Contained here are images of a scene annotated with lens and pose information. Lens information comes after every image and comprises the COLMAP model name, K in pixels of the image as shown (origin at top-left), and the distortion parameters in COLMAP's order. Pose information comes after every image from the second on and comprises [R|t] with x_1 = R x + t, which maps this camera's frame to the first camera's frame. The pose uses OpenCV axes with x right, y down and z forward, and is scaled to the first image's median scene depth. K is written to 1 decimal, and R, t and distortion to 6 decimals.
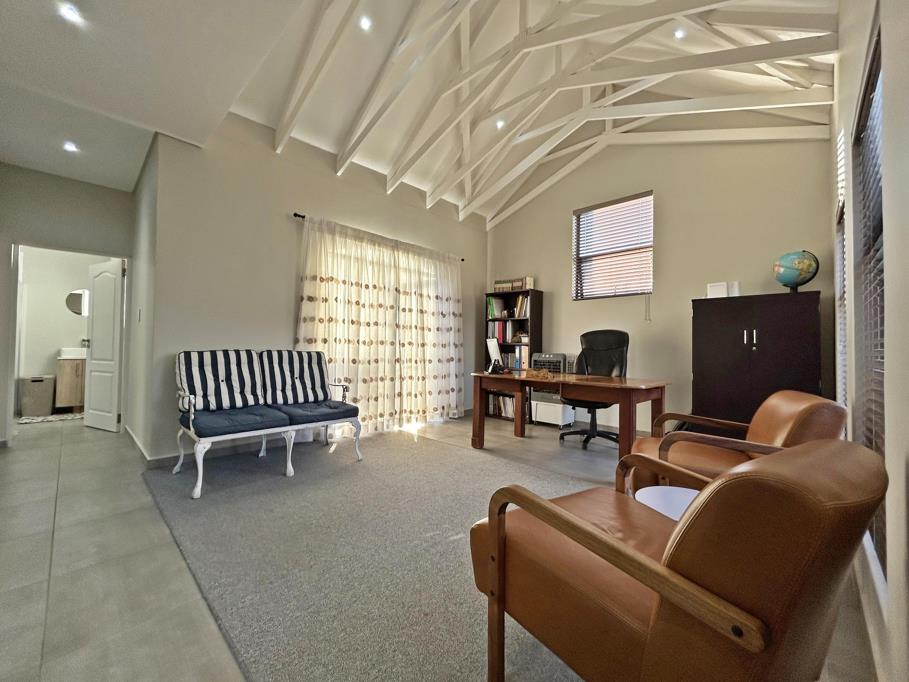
lens RADIAL K [[368.2, 0, 456.7], [0, 368.2, 341.6], [0, 0, 1]] dist [-0.004676, 0.000900]
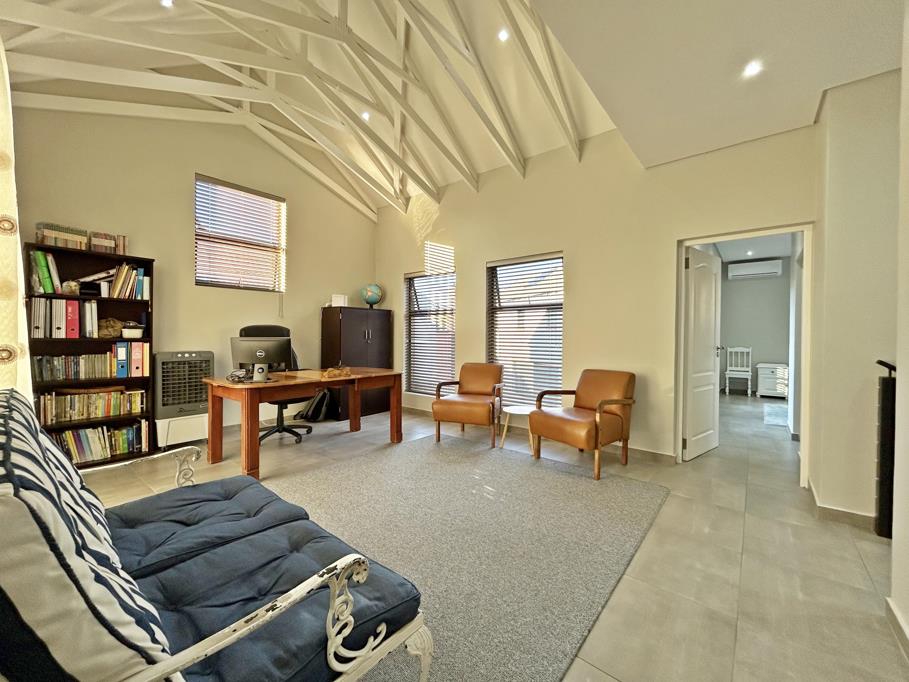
lens RADIAL K [[368.2, 0, 457.8], [0, 368.2, 341.9], [0, 0, 1]] dist [-0.004676, 0.000900]
pose [[-0.078587, -0.030320, 0.996446, -0.663317], [-0.025088, 0.999281, 0.028428, -0.028448], [-0.996591, -0.022765, -0.079292, 0.602859]]
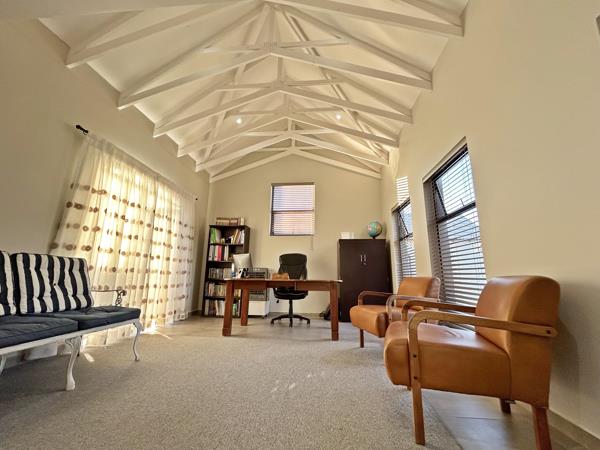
lens RADIAL K [[243.0, 0, 300.0], [0, 243.0, 225.4], [0, 0, 1]] dist [-0.004676, 0.000900]
pose [[0.783963, 0.121365, 0.608829, -0.298168], [-0.010664, 0.983192, -0.182260, 0.049488], [-0.620716, 0.136393, 0.772081, 0.093333]]
